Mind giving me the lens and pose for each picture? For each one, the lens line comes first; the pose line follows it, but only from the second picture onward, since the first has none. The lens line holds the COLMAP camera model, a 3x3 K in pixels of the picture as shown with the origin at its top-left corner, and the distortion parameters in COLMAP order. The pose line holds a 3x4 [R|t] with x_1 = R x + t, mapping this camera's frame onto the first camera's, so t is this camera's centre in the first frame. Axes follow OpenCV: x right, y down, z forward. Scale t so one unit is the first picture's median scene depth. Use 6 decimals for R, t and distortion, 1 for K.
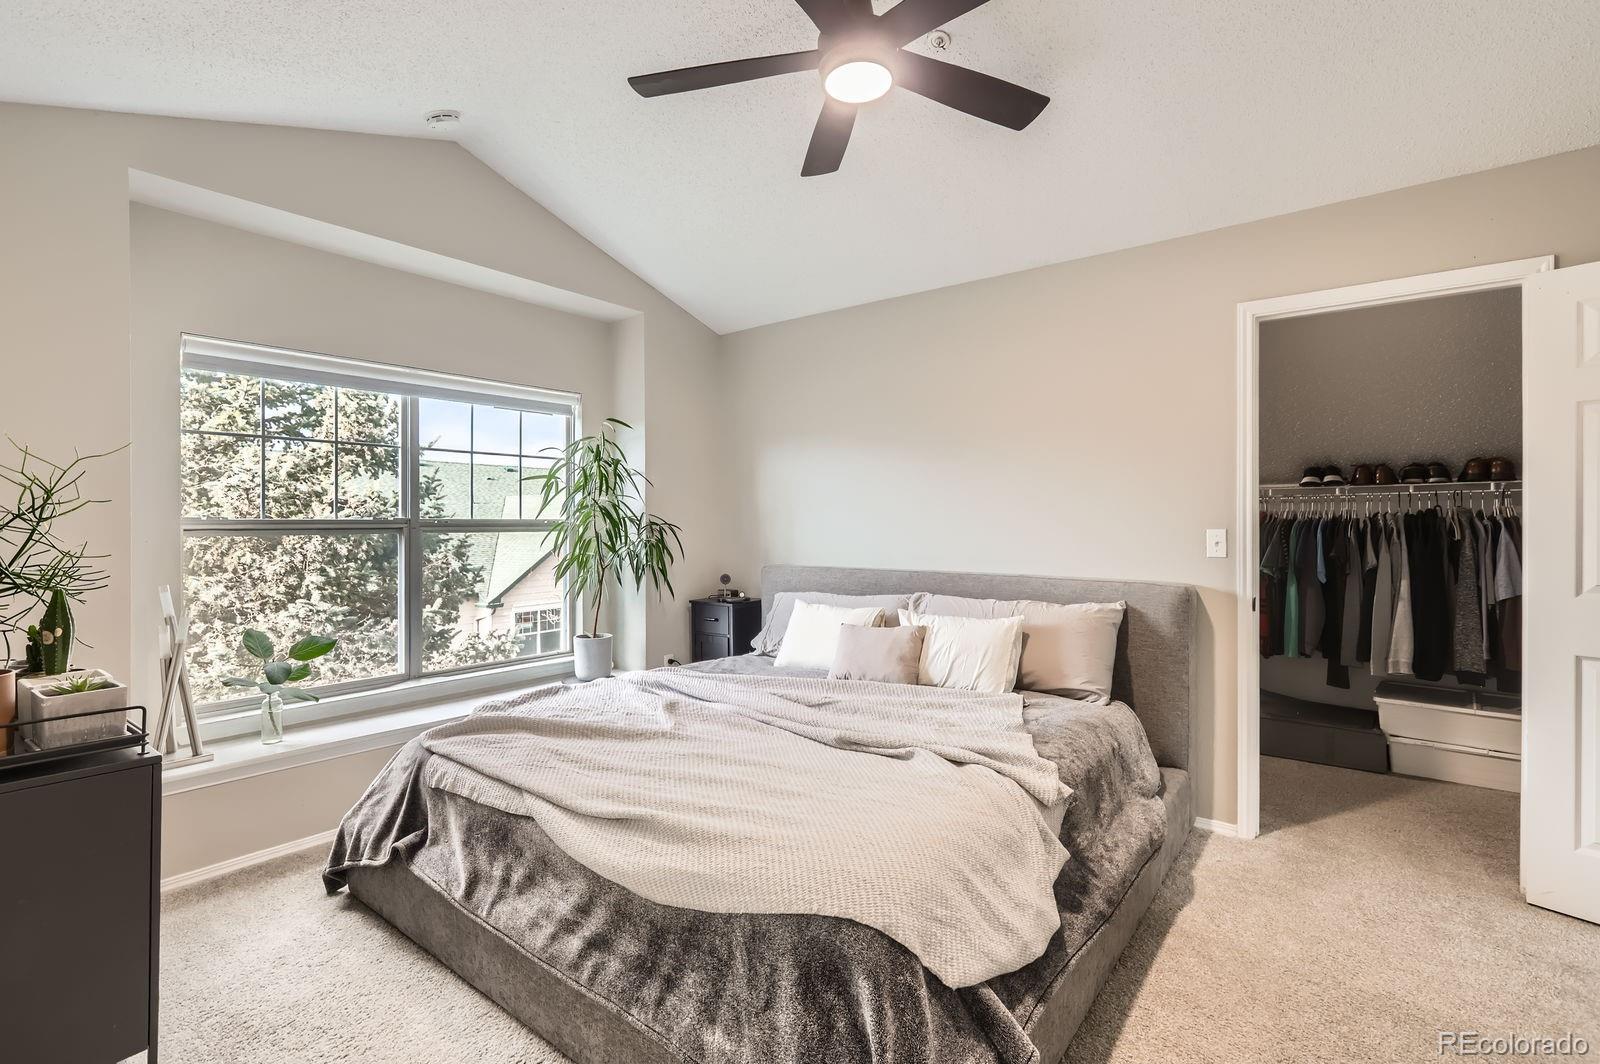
lens RADIAL K [[731.4, 0, 801.1], [0, 731.4, 526.4], [0, 0, 1]] dist [-0.010460, 0.006453]
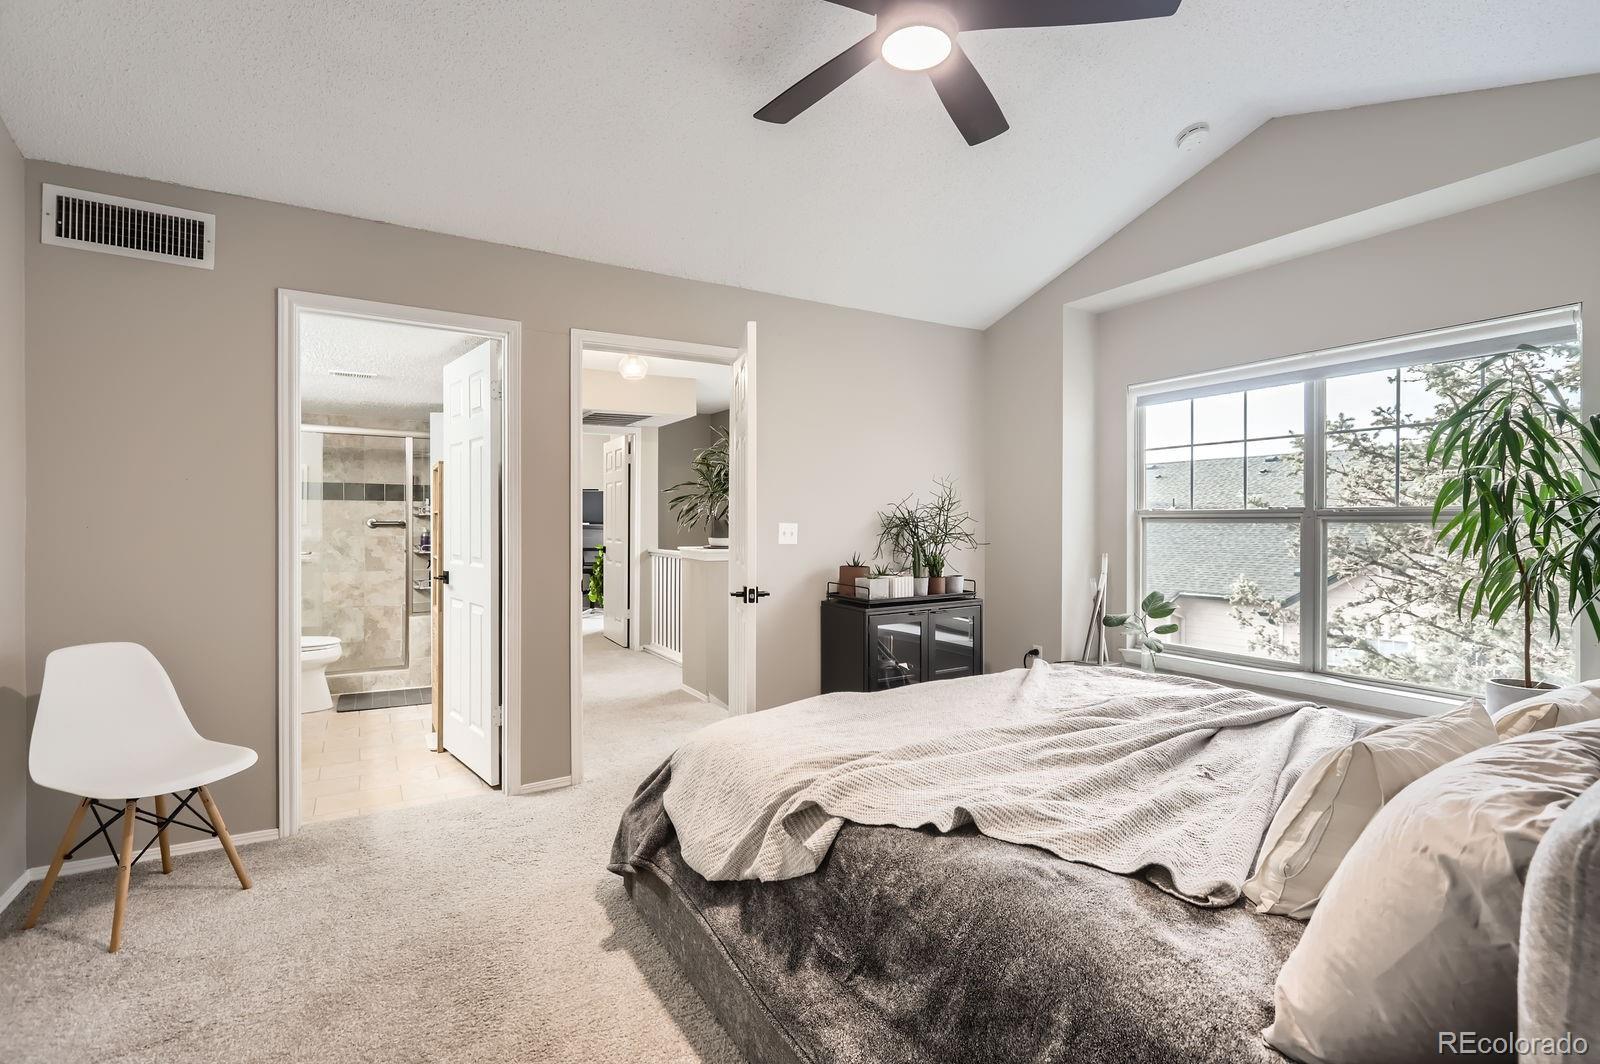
lens RADIAL K [[731.4, 0, 797.6], [0, 731.4, 526.7], [0, 0, 1]] dist [-0.010460, 0.006453]
pose [[-0.367052, 0.012725, -0.930113, 0.642615], [0.003897, 0.999919, 0.012142, 0.000232], [0.930192, 0.000832, -0.367072, 0.751931]]
